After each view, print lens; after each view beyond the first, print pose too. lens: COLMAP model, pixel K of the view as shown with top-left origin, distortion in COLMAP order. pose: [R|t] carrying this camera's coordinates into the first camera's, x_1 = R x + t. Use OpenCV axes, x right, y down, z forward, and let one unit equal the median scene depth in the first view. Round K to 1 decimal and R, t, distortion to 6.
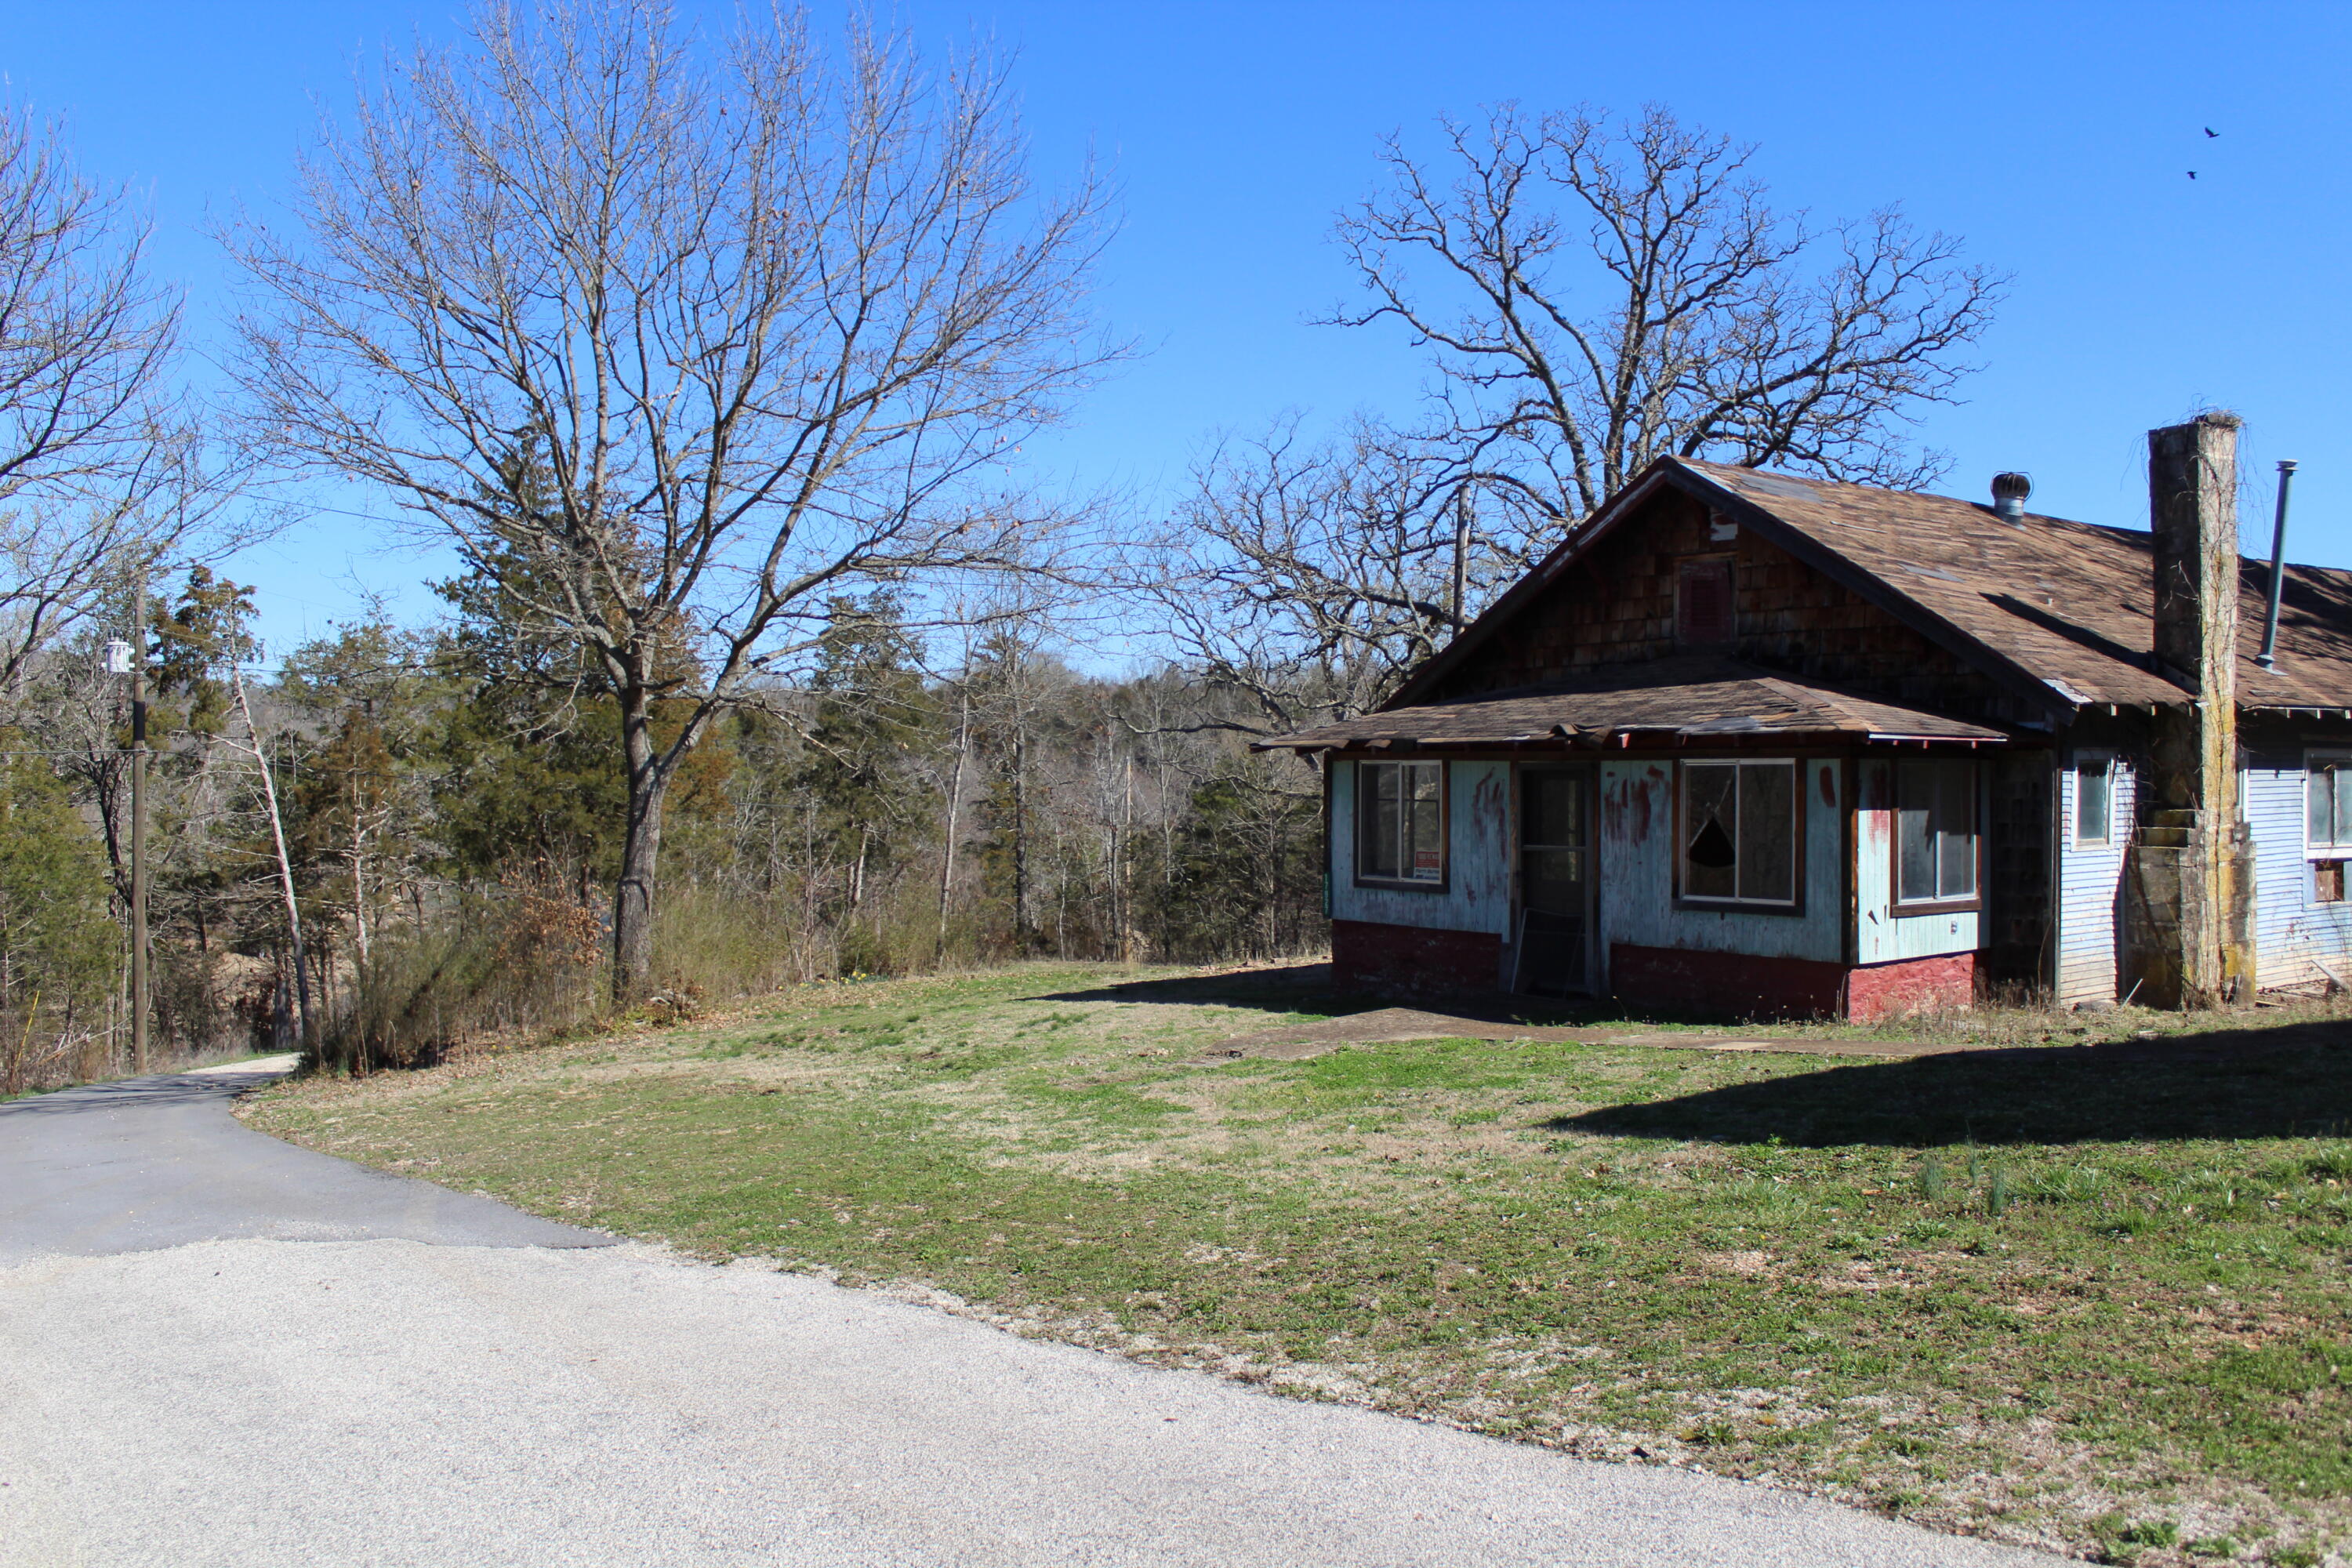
lens RADIAL K [[1994.5, 0, 1176.2], [0, 1994.5, 785.7], [0, 0, 1]] dist [-0.182971, 0.130675]
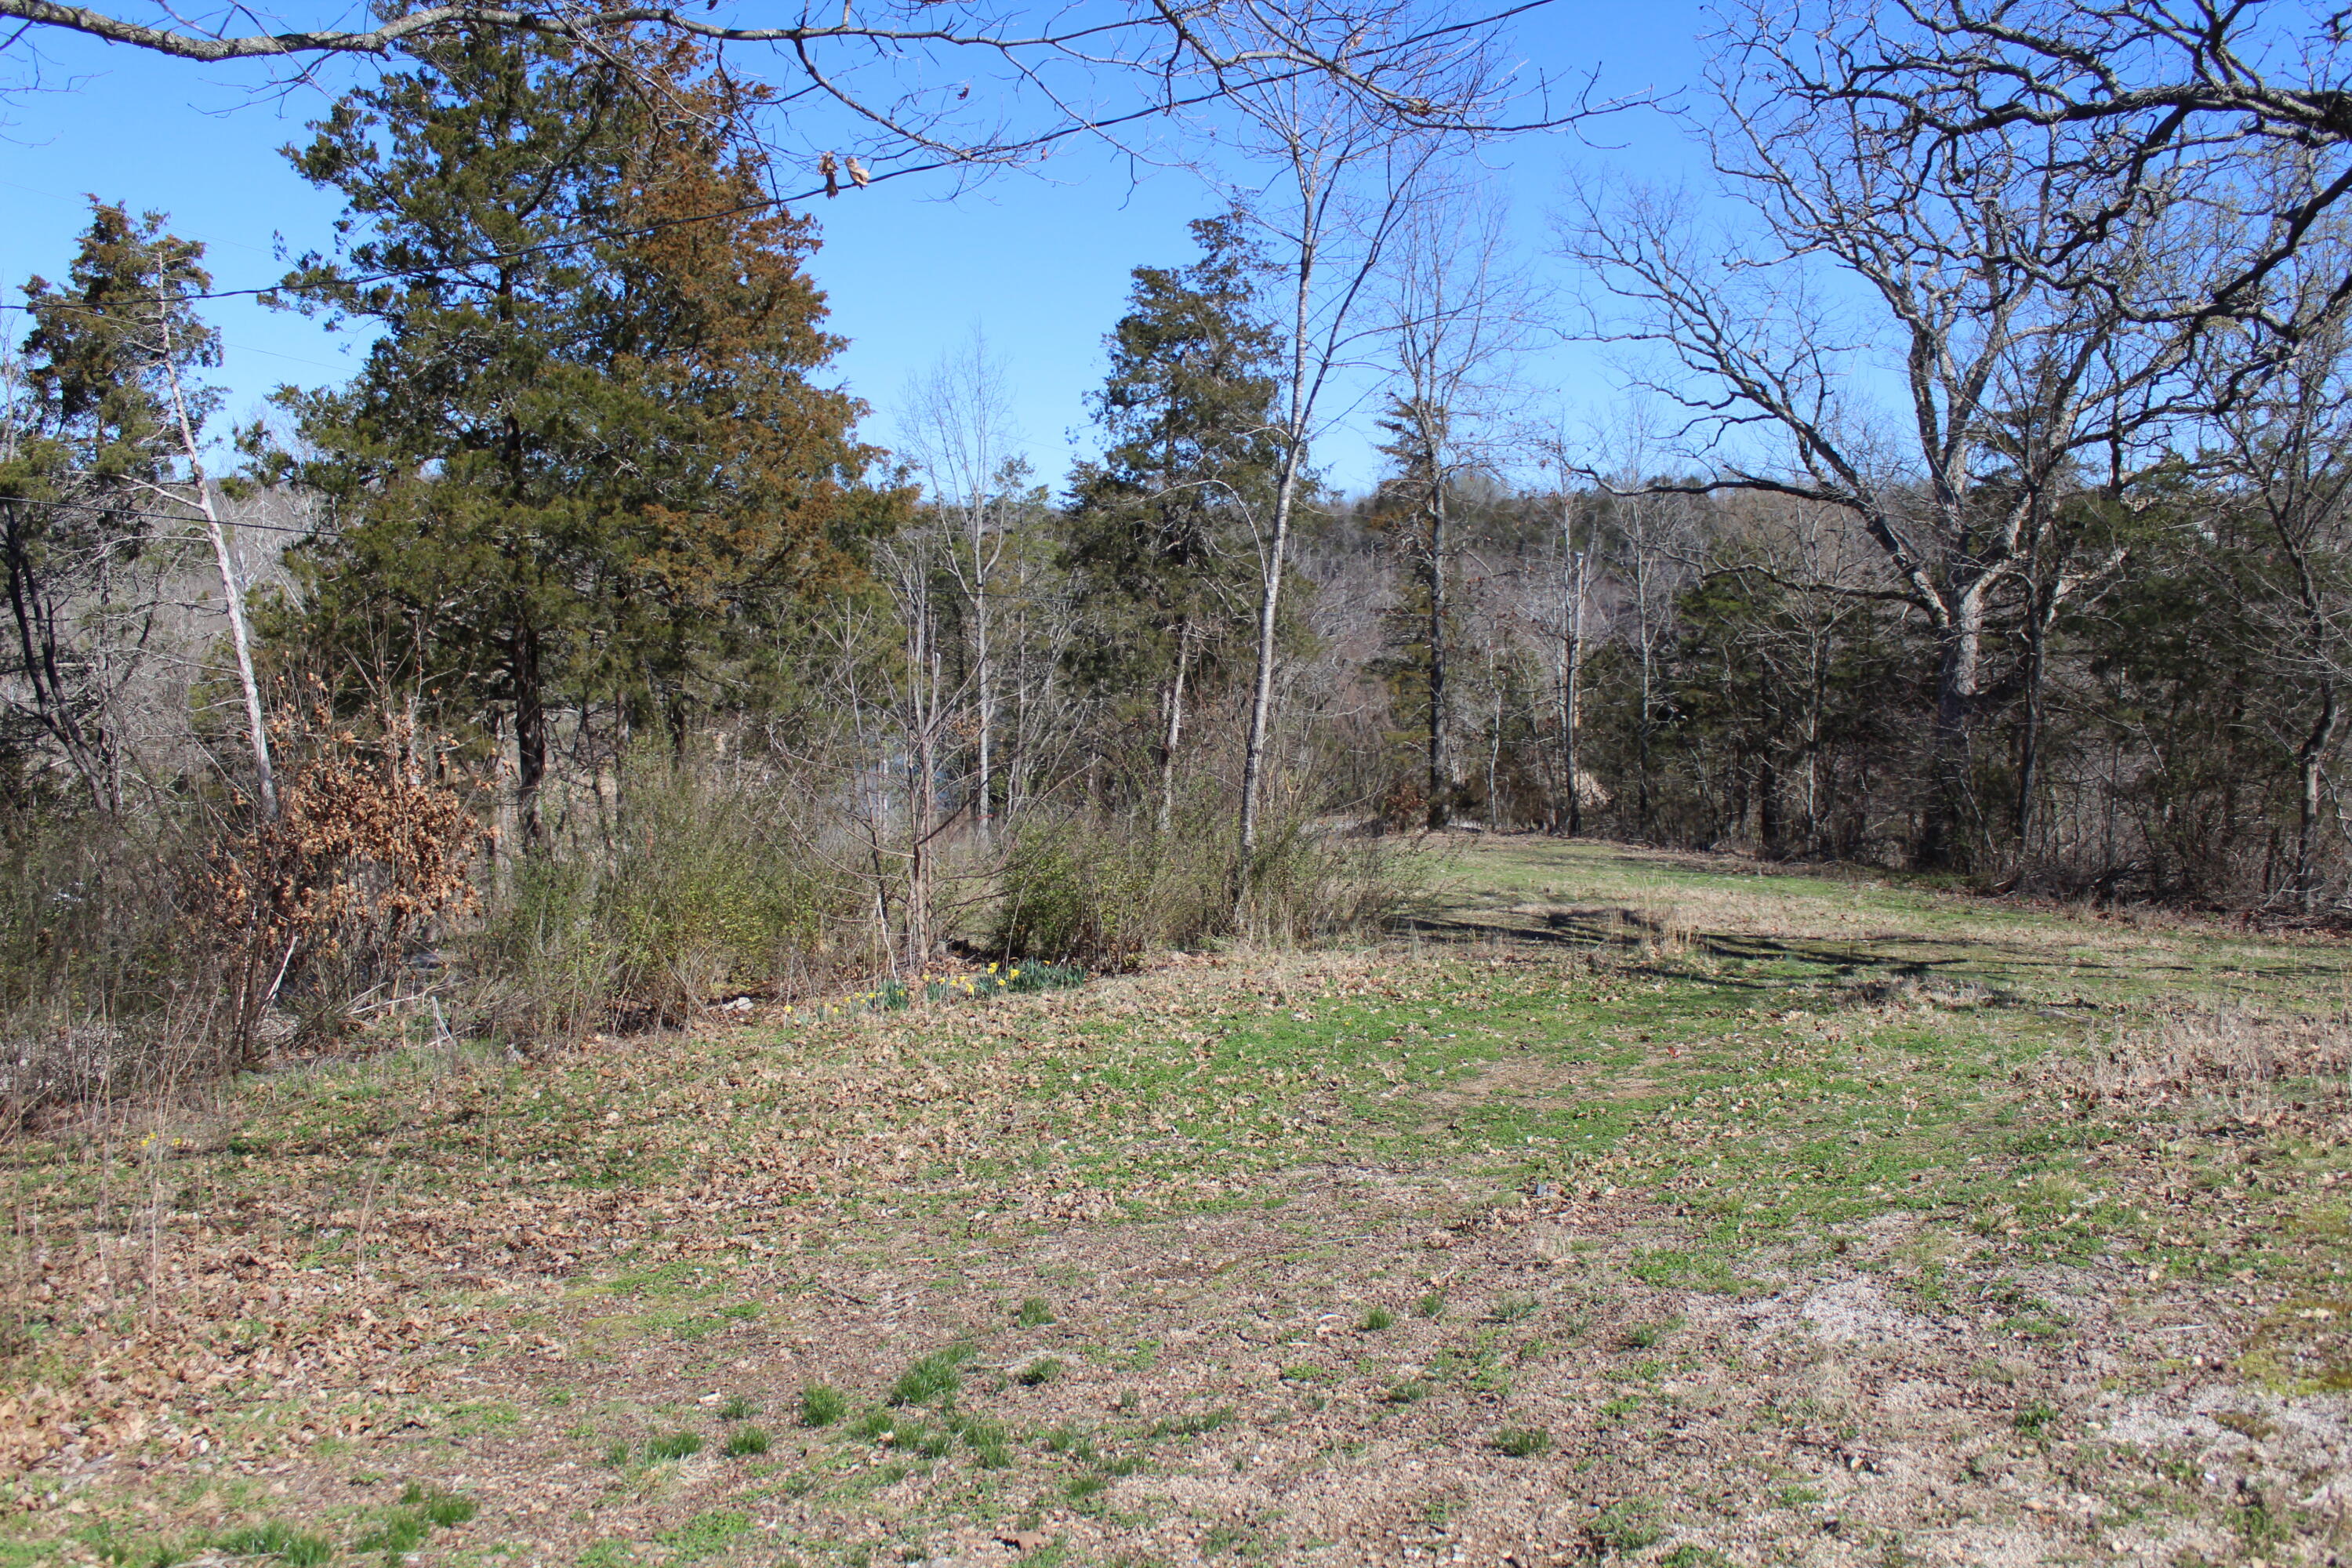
lens RADIAL K [[1994.5, 0, 1176.2], [0, 1994.5, 785.7], [0, 0, 1]] dist [-0.182971, 0.130675]
pose [[0.977432, 0.022563, -0.210043, -0.018148], [-0.003861, 0.996022, 0.089027, 0.009964], [0.211216, -0.086207, 0.973630, 0.266340]]
